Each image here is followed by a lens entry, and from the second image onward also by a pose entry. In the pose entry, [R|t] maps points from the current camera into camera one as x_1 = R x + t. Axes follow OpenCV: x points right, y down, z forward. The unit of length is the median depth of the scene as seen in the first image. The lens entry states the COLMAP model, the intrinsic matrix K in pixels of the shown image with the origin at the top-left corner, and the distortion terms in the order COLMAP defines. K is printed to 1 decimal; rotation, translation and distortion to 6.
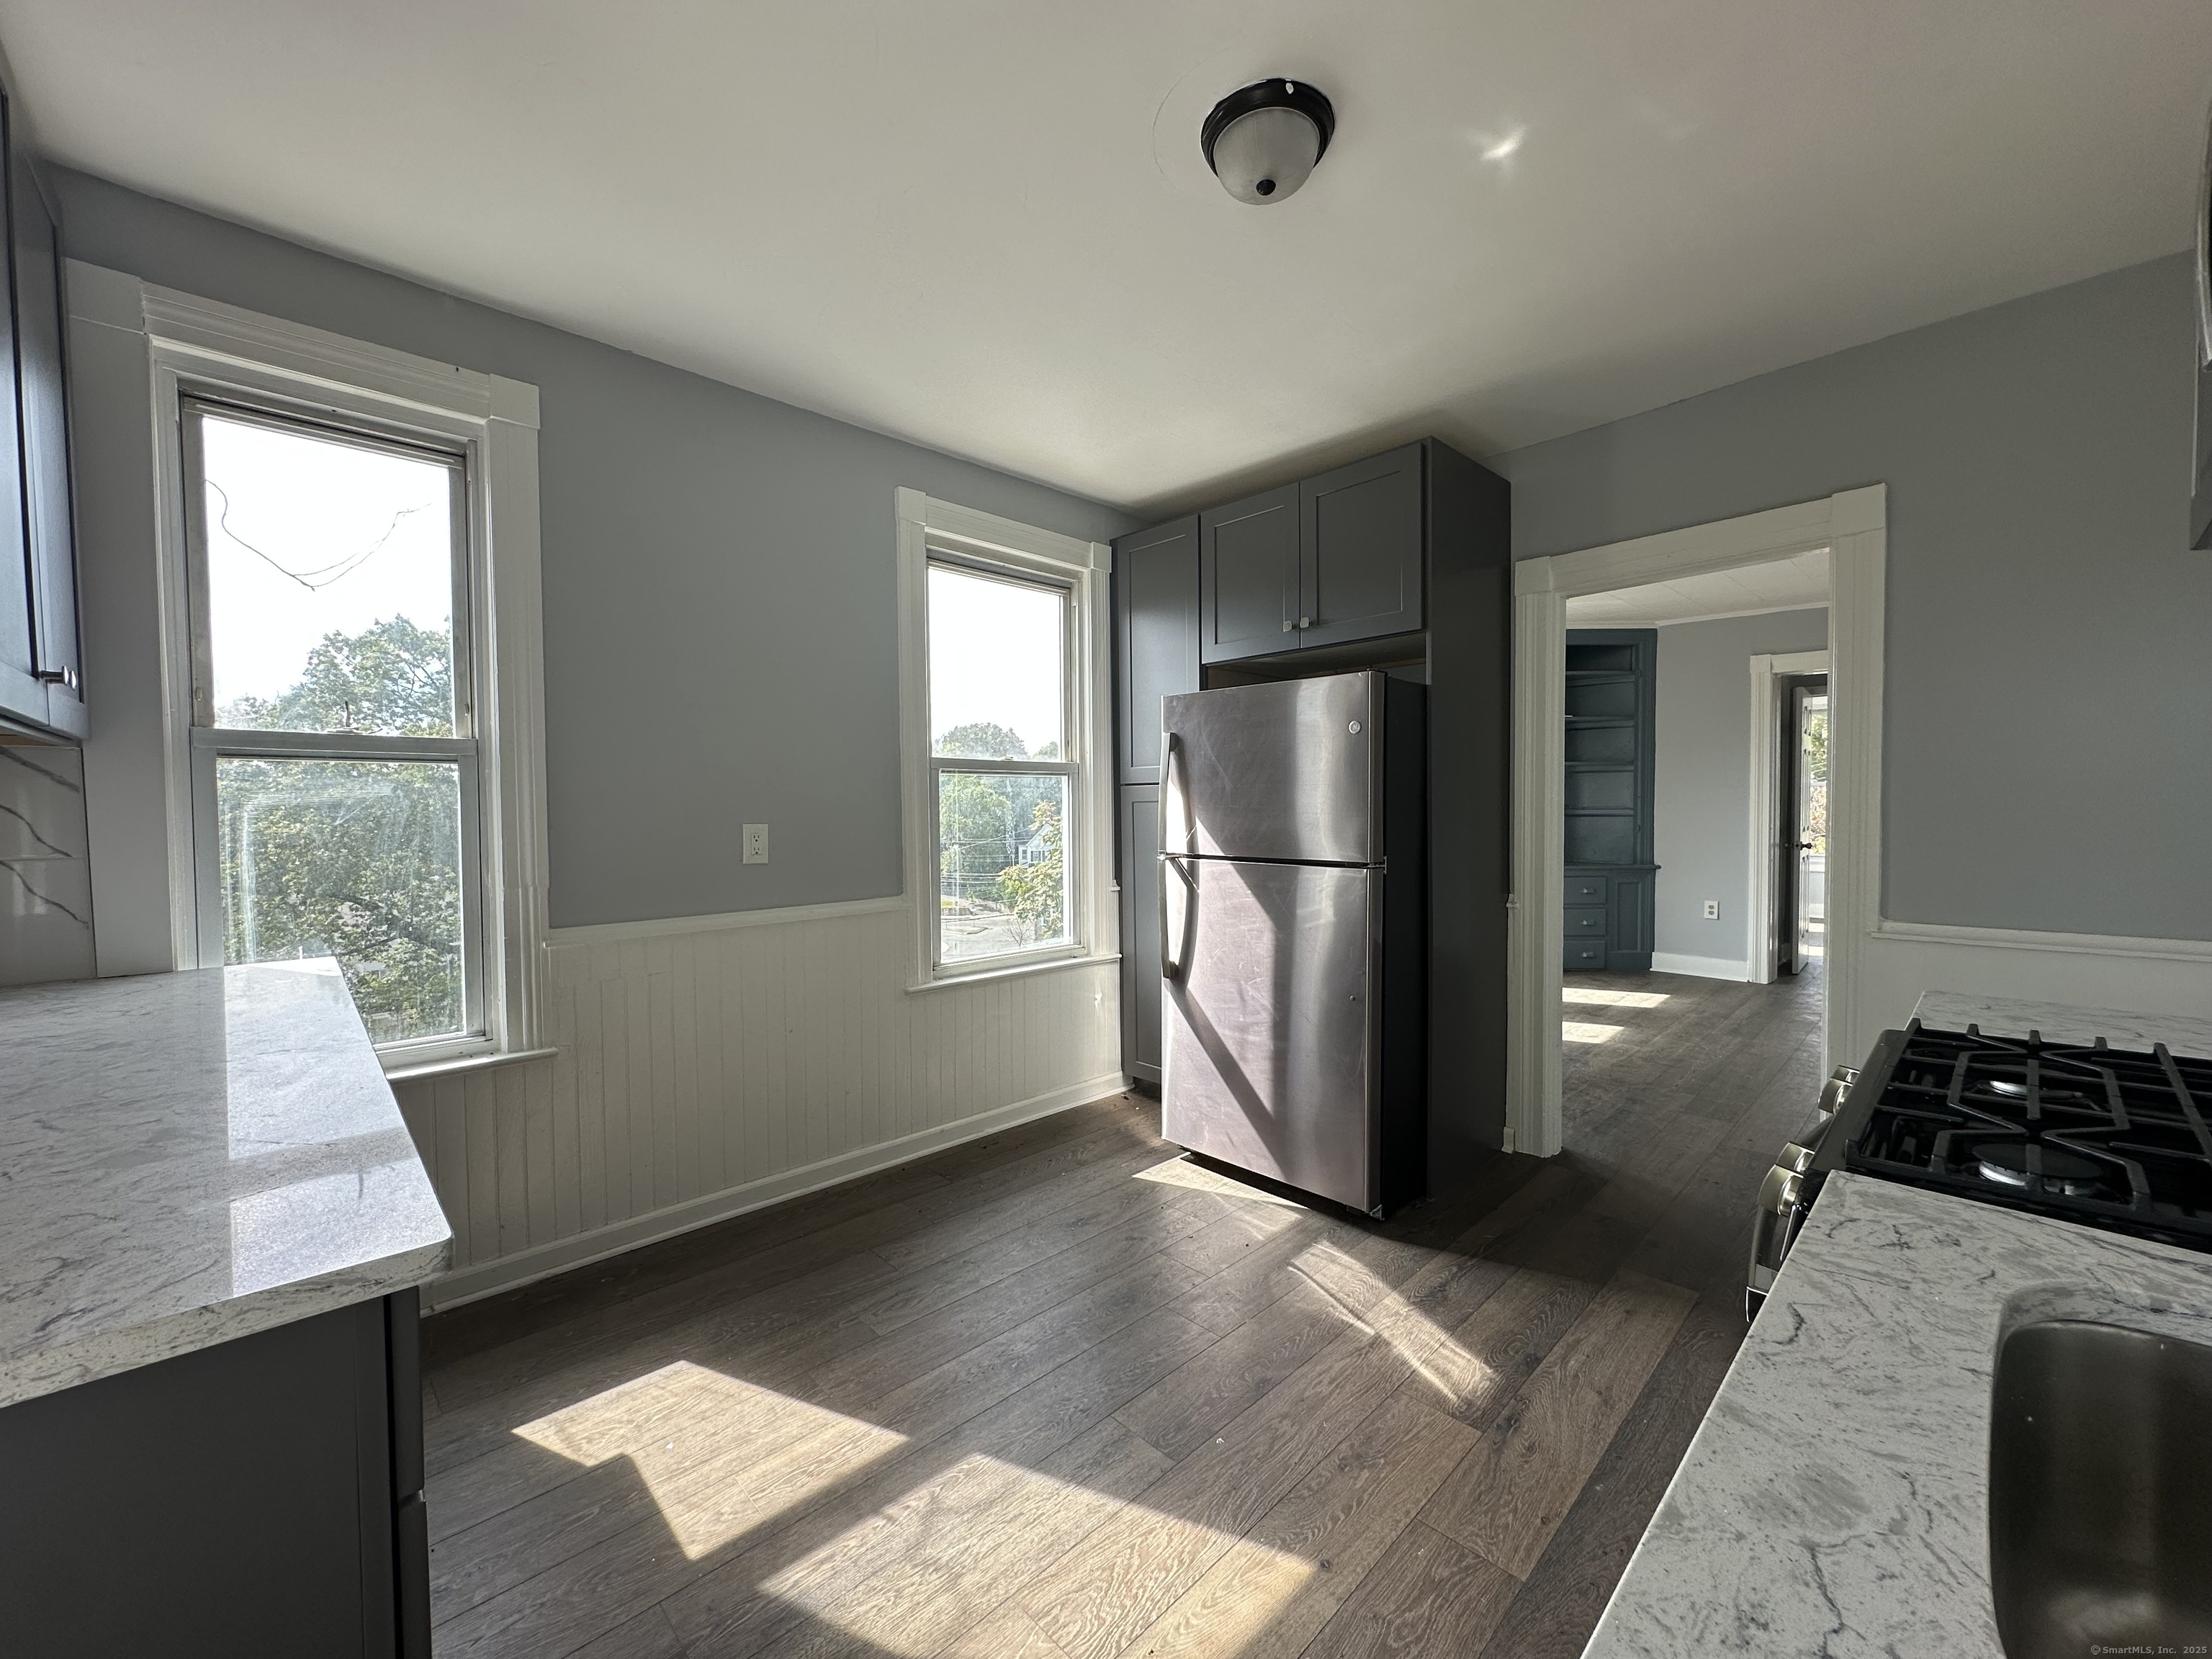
lens RADIAL K [[880.2, 0, 1102.5], [0, 880.2, 828.8], [0, 0, 1]] dist [-0.002592, 0.000244]
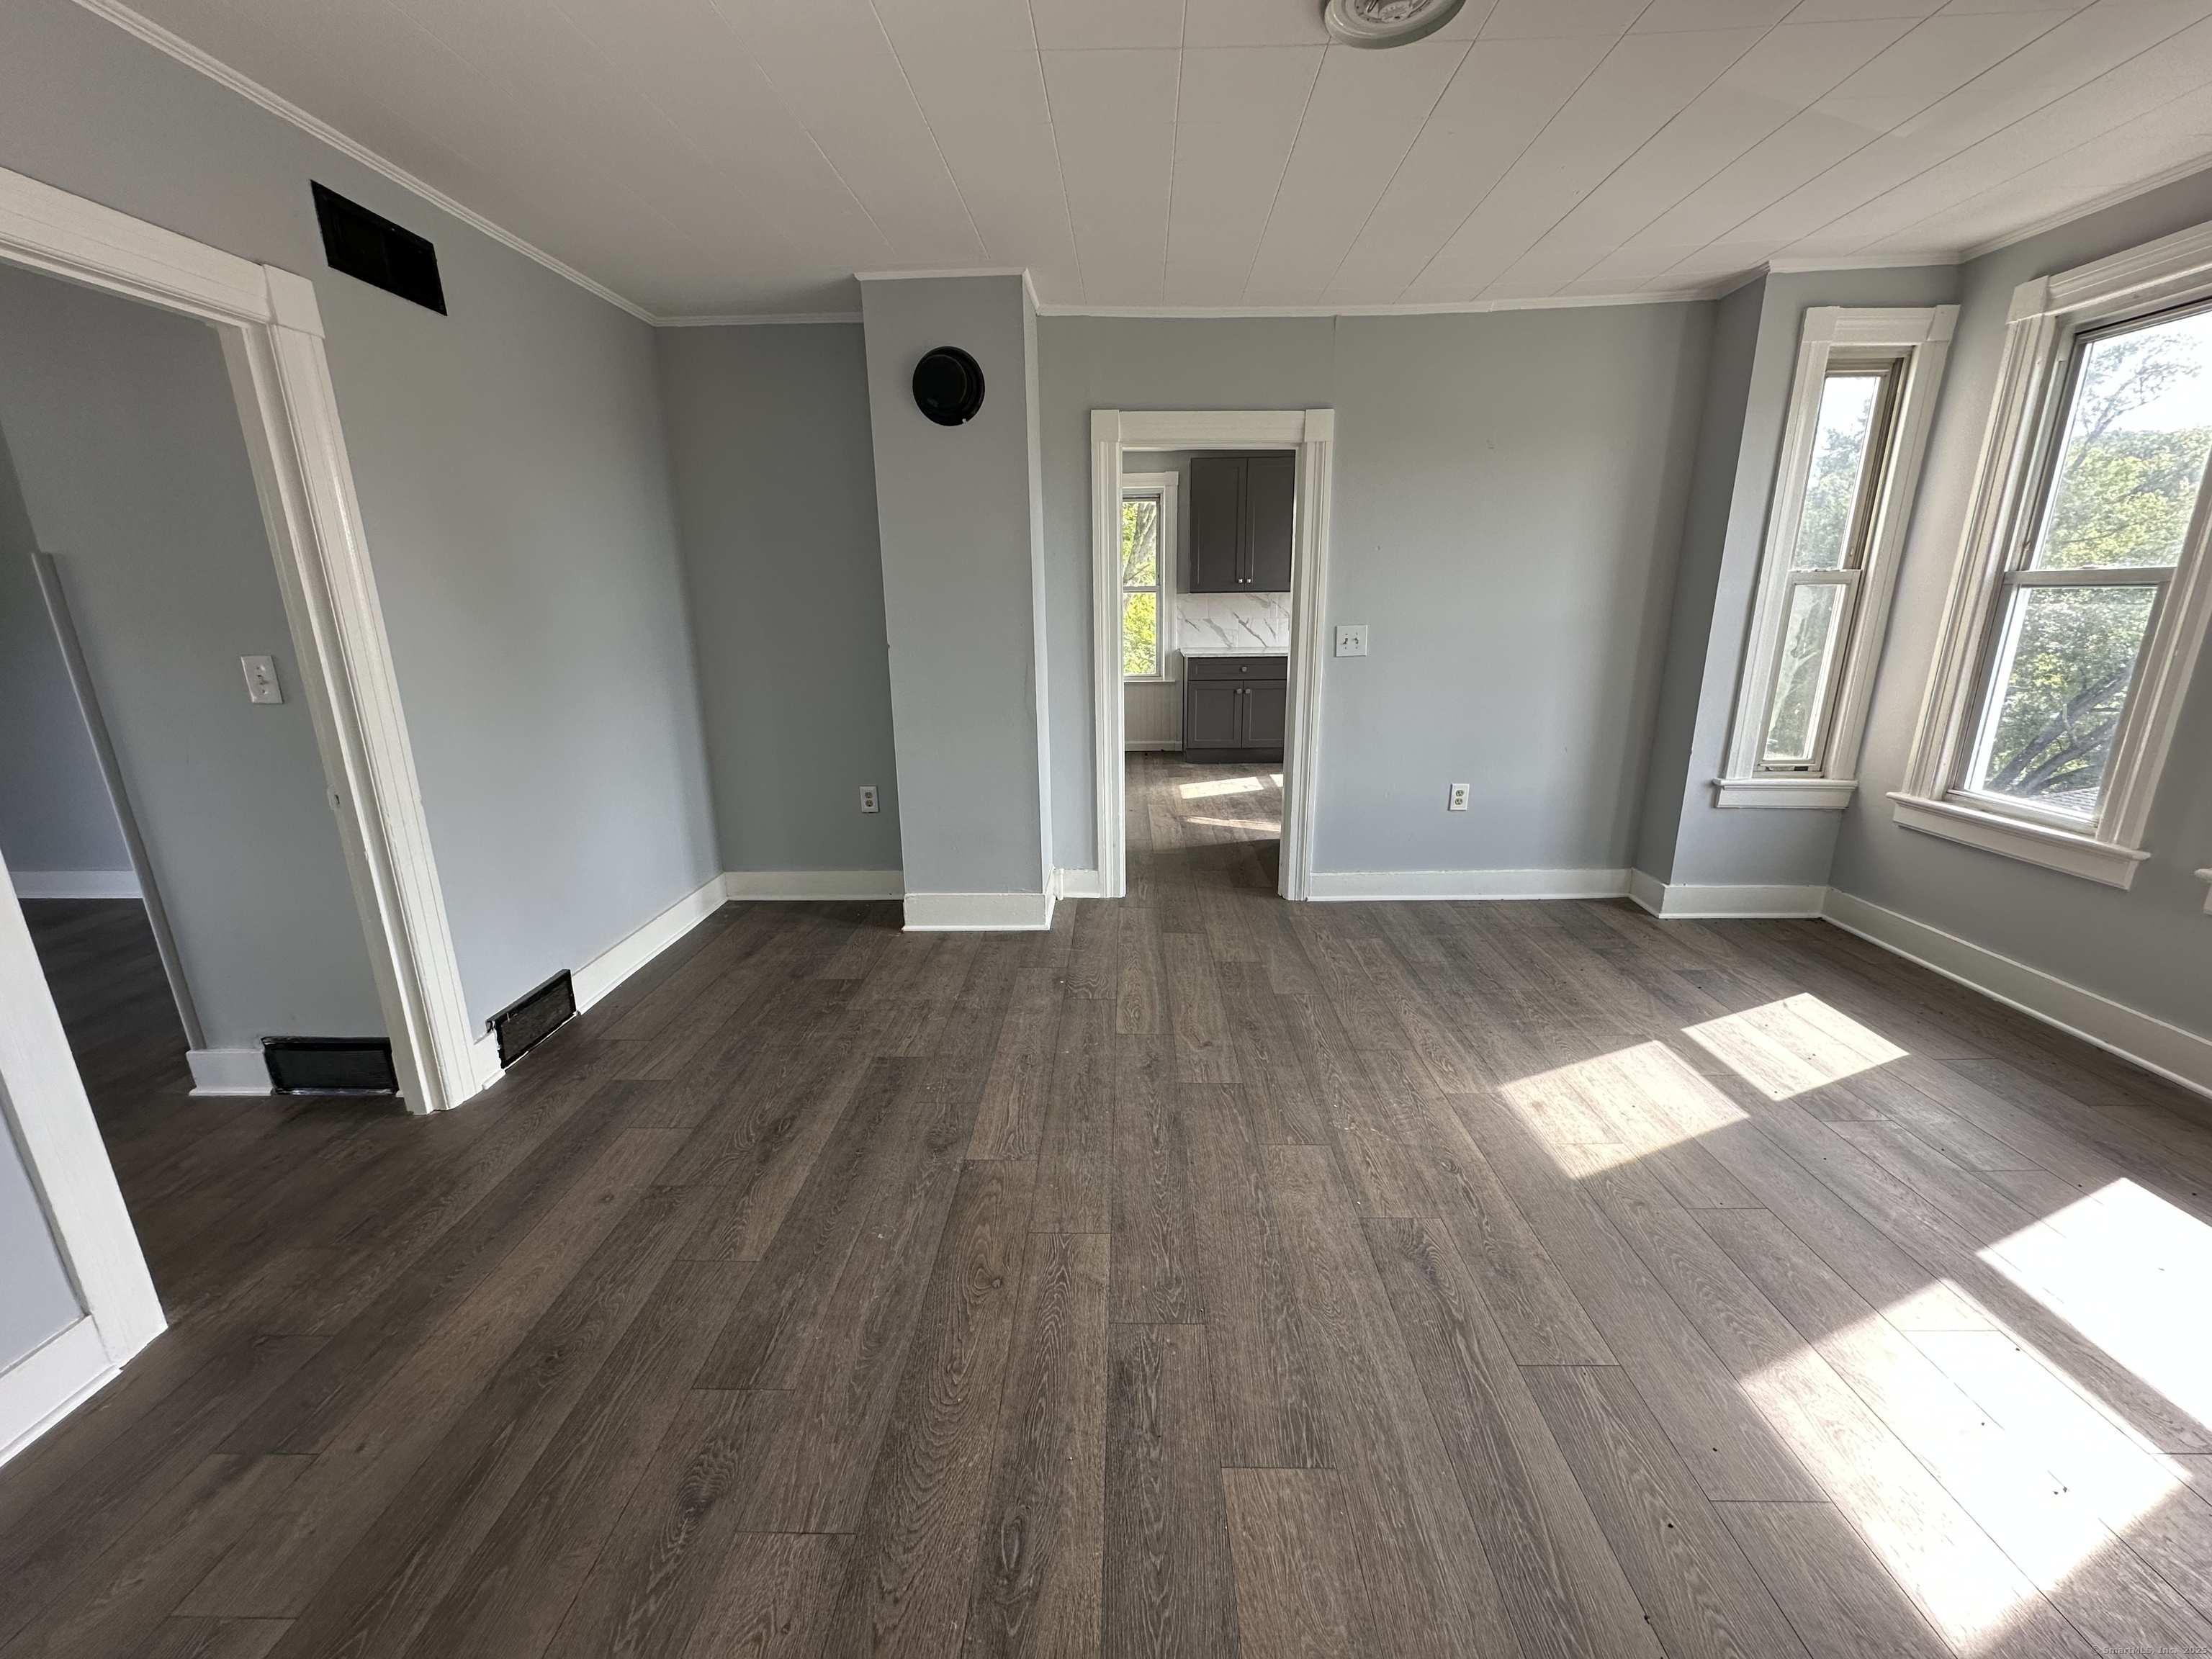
lens RADIAL K [[880.2, 0, 1103.6], [0, 880.2, 832.2], [0, 0, 1]] dist [-0.002592, 0.000244]
pose [[-0.713150, 0.199916, -0.671901, 0.820871], [-0.005384, 0.956883, 0.290423, -0.051929], [0.700991, 0.210733, -0.681325, 0.884392]]
